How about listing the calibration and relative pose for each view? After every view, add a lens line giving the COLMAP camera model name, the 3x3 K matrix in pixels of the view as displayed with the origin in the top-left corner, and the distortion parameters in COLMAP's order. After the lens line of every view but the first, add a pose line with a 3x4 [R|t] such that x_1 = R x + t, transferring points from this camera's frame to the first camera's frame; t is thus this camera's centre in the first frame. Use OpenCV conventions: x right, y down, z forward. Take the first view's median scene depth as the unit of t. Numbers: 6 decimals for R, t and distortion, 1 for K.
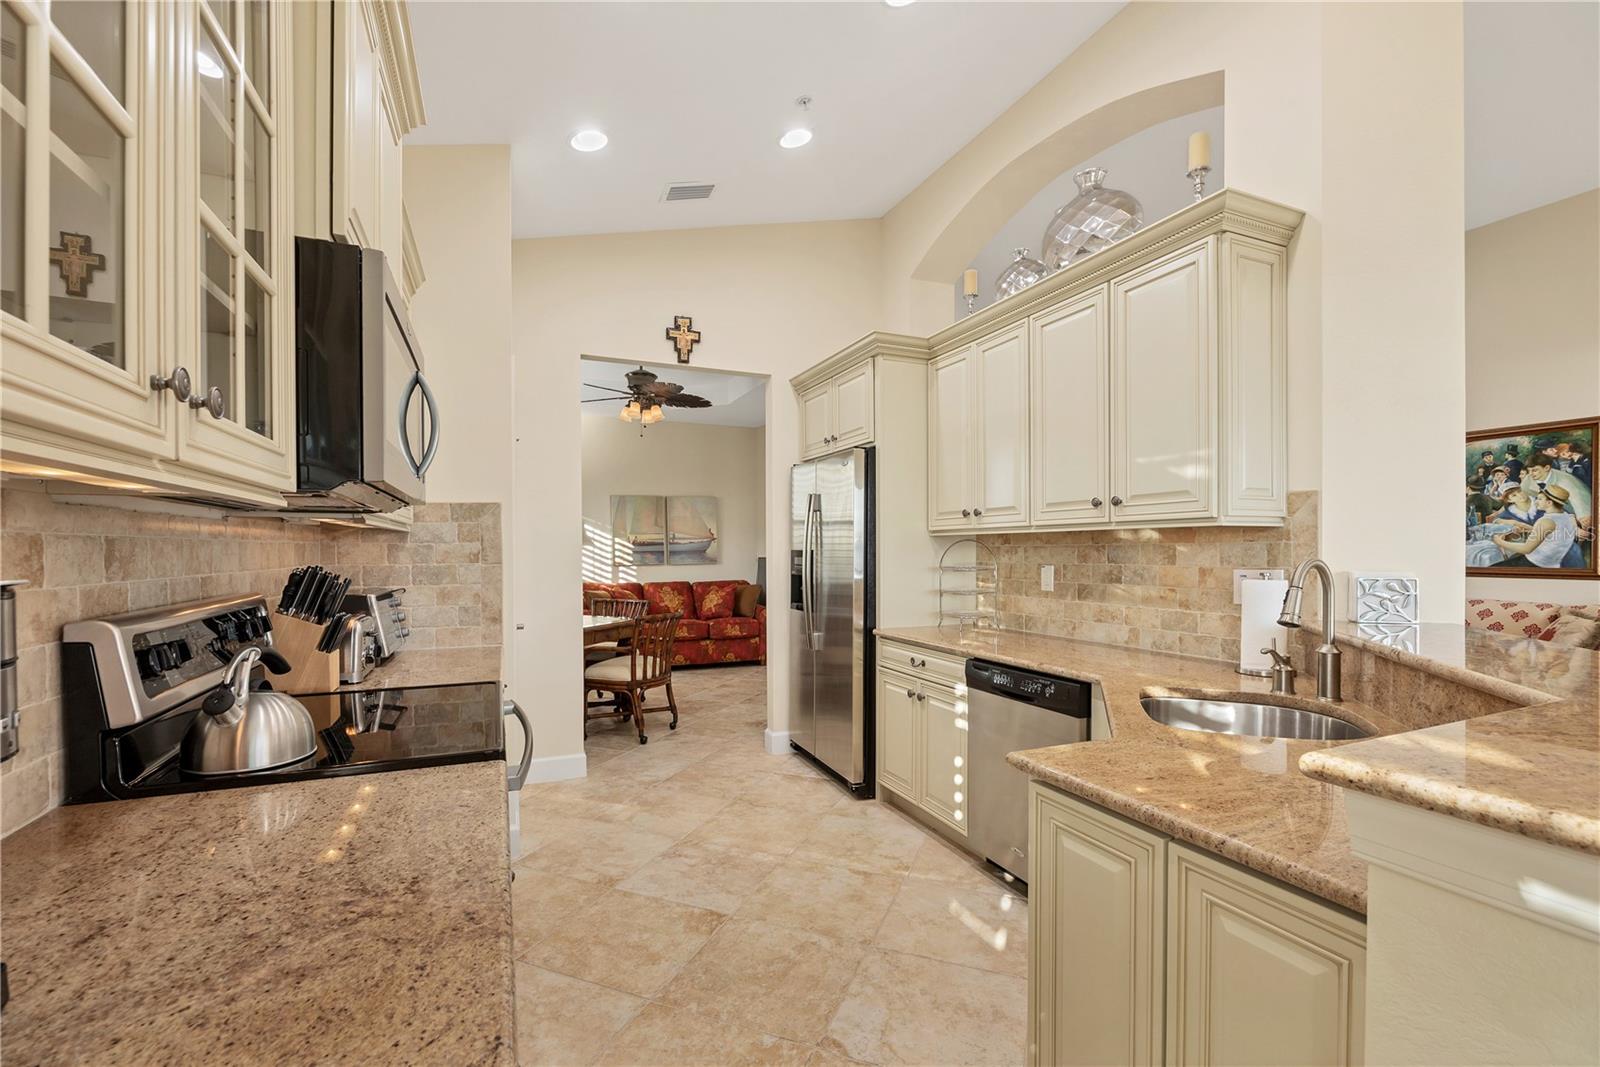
lens RADIAL K [[690.4, 0, 798.9], [0, 690.4, 548.6], [0, 0, 1]] dist [-0.000746, -0.000010]
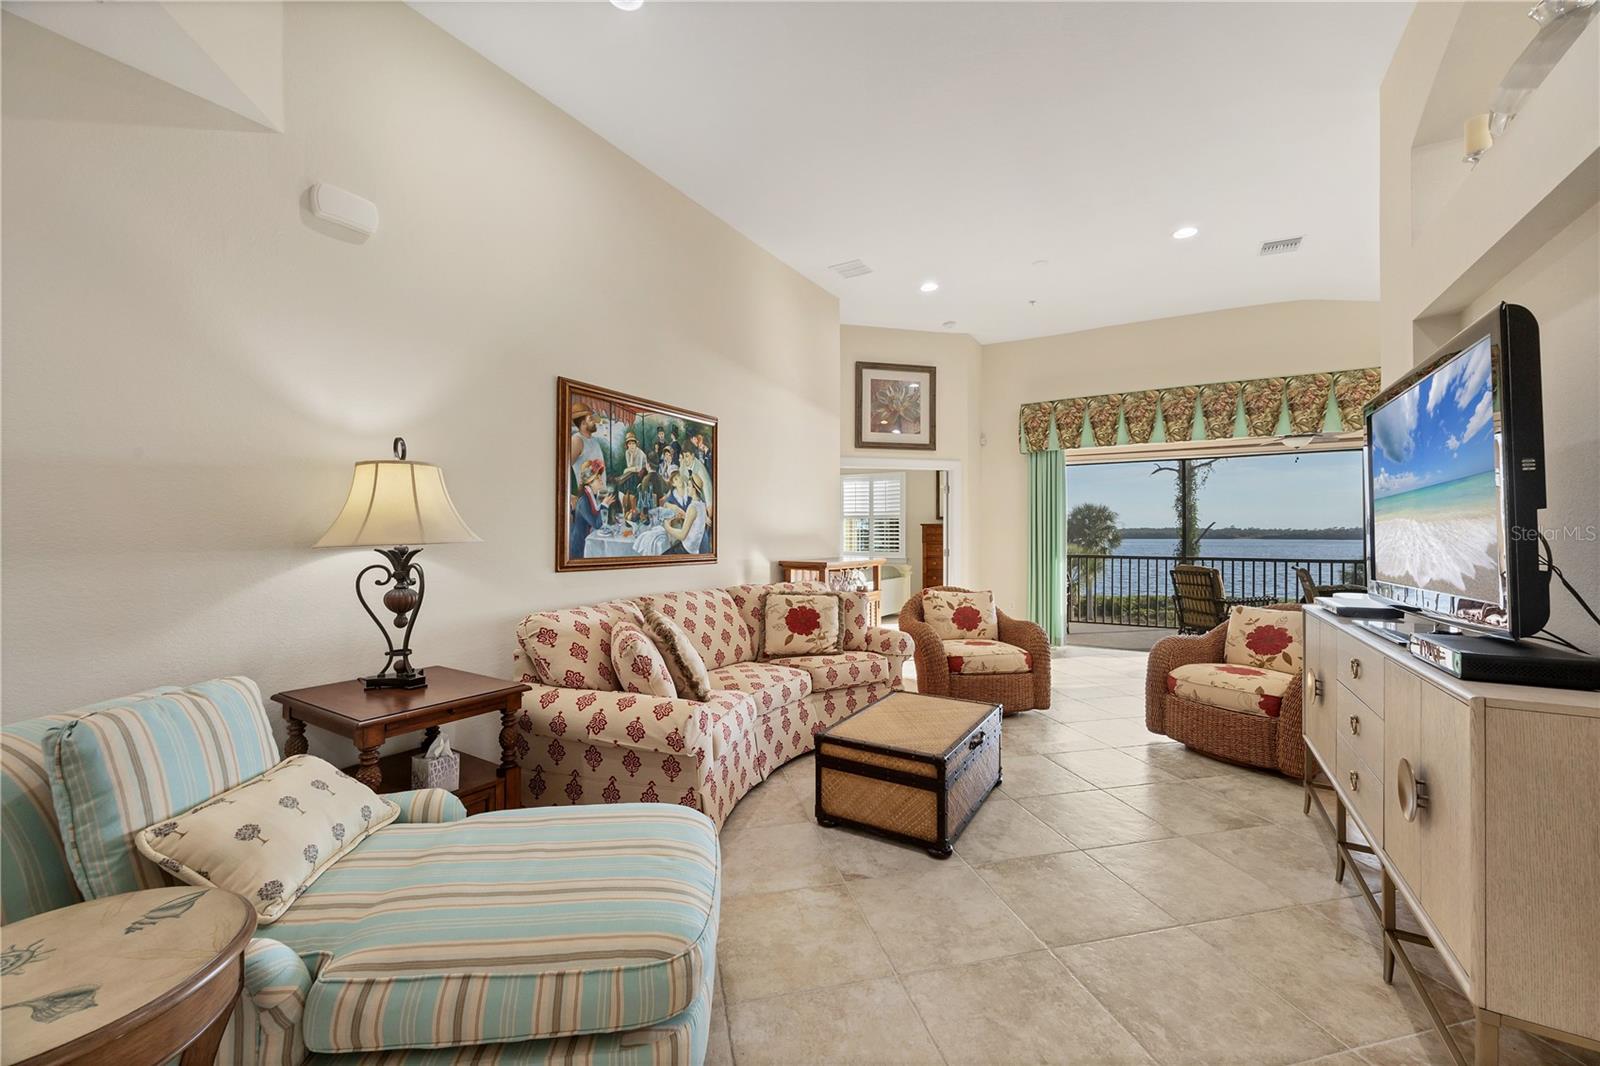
lens RADIAL K [[619.6, 0, 796.6], [0, 619.6, 531.2], [0, 0, 1]] dist [-0.003562, 0.000183]
pose [[-0.572966, 0.009164, 0.819528, 0.242364], [0.002435, 0.999952, -0.009479, 0.003330], [-0.819576, -0.003435, -0.572961, 1.356280]]
